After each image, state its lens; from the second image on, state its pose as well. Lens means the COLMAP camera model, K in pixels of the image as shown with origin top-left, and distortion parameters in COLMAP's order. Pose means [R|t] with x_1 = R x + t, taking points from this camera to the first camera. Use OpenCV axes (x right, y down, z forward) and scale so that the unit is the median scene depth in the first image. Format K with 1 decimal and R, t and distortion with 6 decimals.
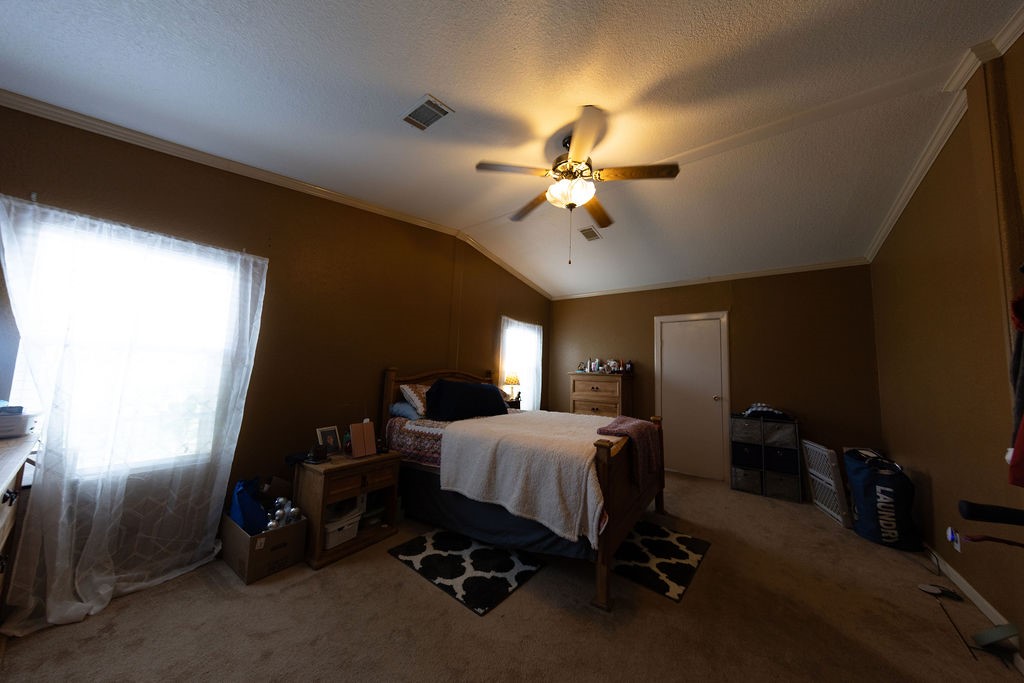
lens RADIAL K [[319.6, 0, 510.0], [0, 319.6, 344.6], [0, 0, 1]] dist [0.000752, -0.000293]
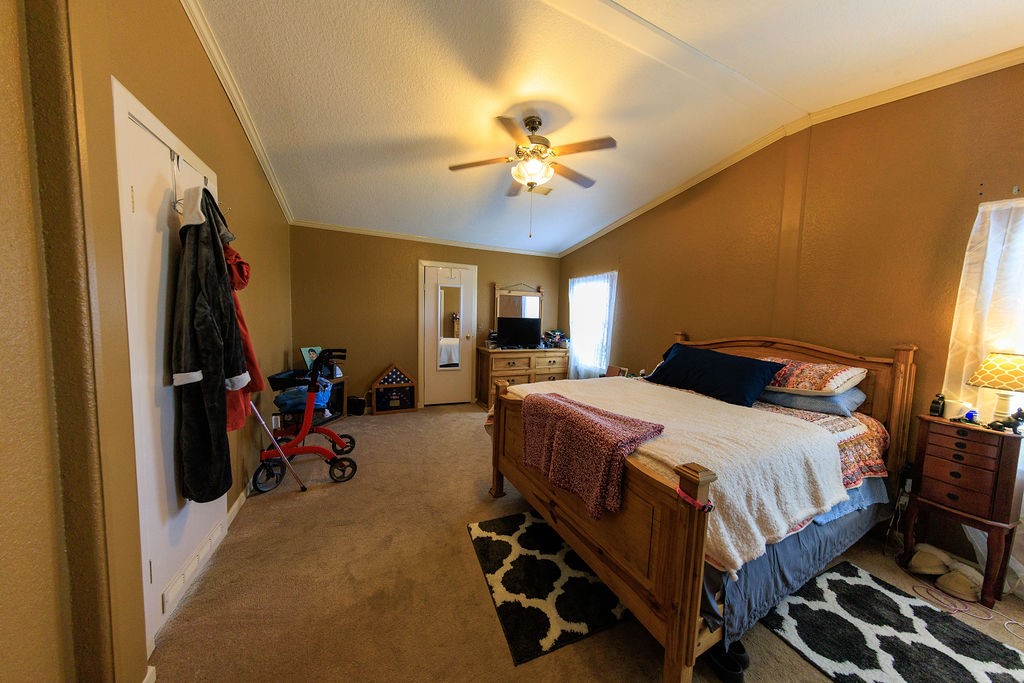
lens RADIAL K [[319.6, 0, 511.4], [0, 319.6, 342.5], [0, 0, 1]] dist [0.000752, -0.000293]
pose [[-0.466801, 0.013341, -0.884262, 1.196057], [0.020386, 0.999783, 0.004322, 0.128417], [0.884127, -0.016009, -0.466972, 1.386571]]
